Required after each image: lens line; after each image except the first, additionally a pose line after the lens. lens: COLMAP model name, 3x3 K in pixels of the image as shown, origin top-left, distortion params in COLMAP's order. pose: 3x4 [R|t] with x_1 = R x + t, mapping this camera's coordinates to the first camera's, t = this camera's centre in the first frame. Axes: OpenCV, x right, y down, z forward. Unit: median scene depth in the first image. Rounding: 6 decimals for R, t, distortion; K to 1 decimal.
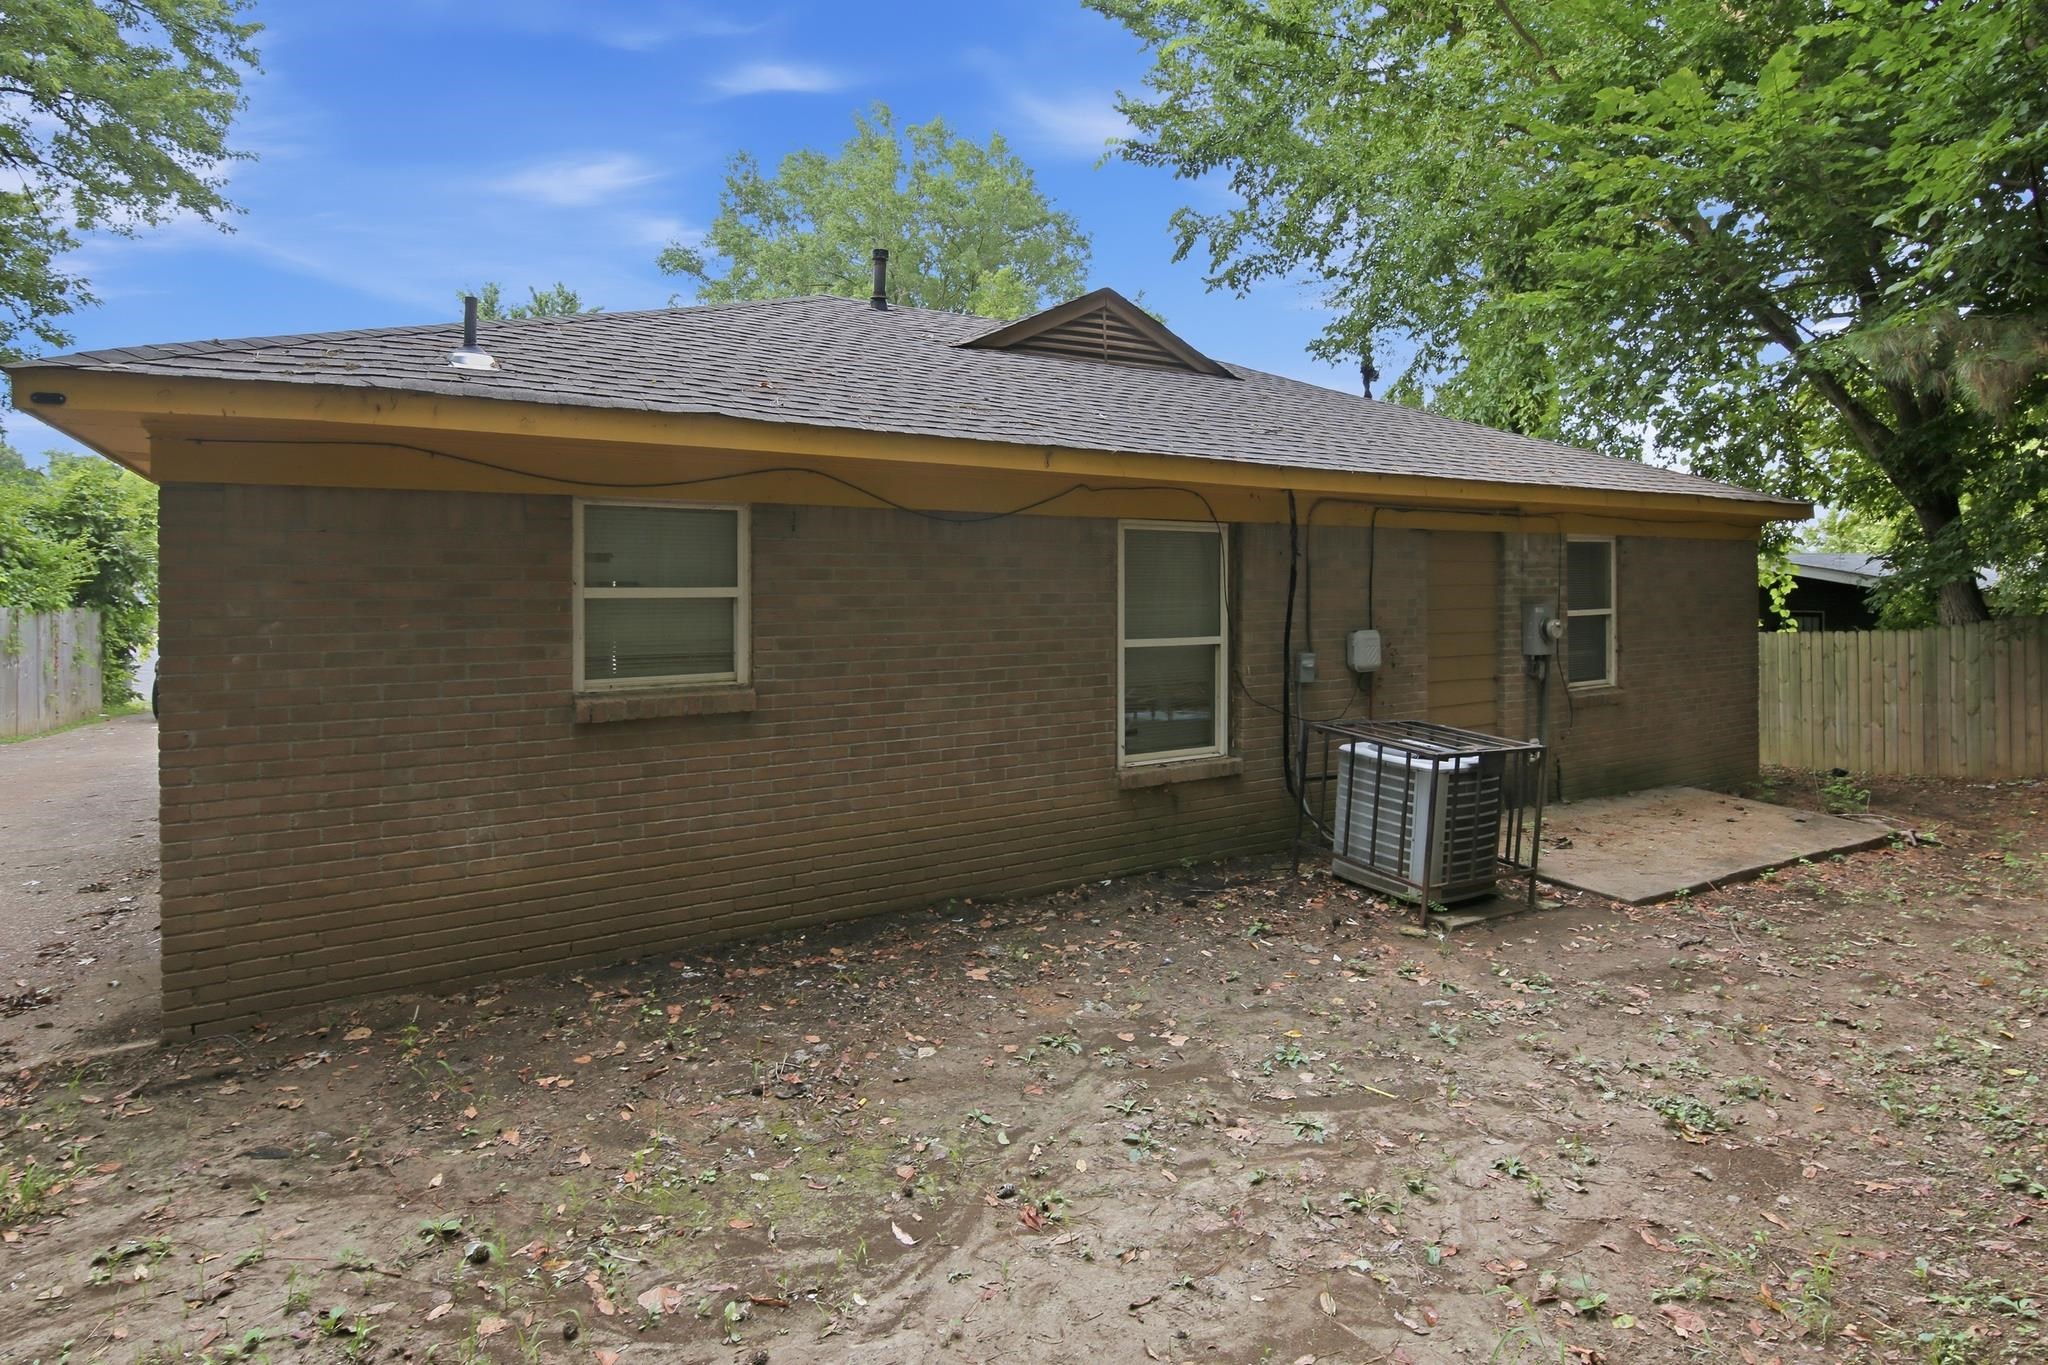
lens RADIAL K [[1065.4, 0, 1024.6], [0, 1065.4, 582.3], [0, 0, 1]] dist [0.004141, -0.006268]
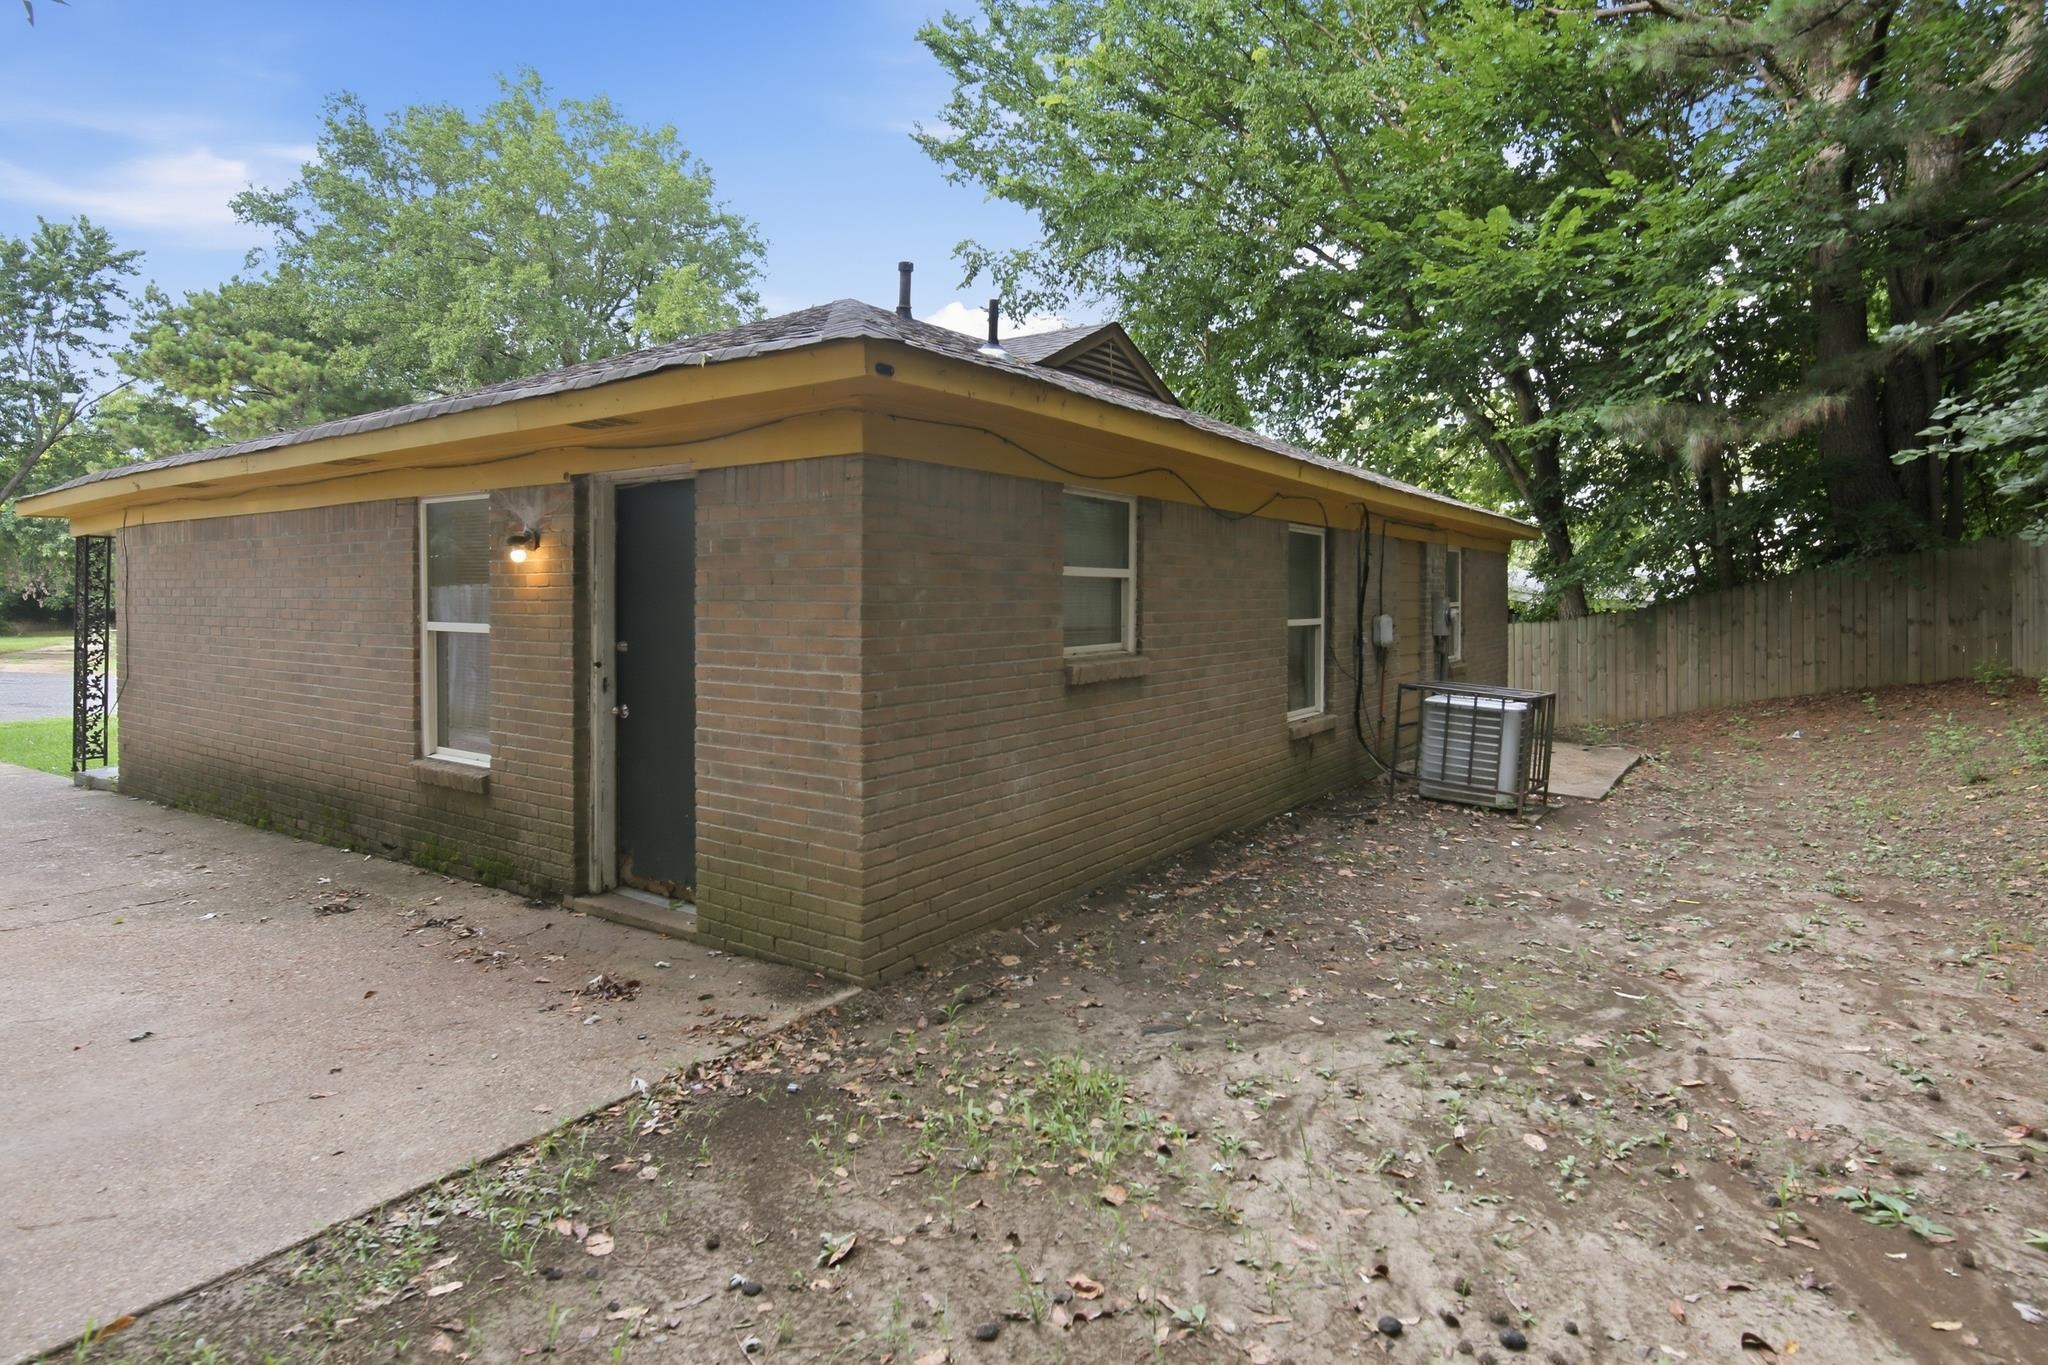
lens RADIAL K [[1050.8, 0, 1023.7], [0, 1050.8, 602.6], [0, 0, 1]] dist [-0.003166, -0.000164]
pose [[0.923766, 0.001429, 0.382955, -0.853133], [-0.004083, 0.999973, 0.006115, 0.036176], [-0.382936, -0.007213, 0.923747, -0.011104]]
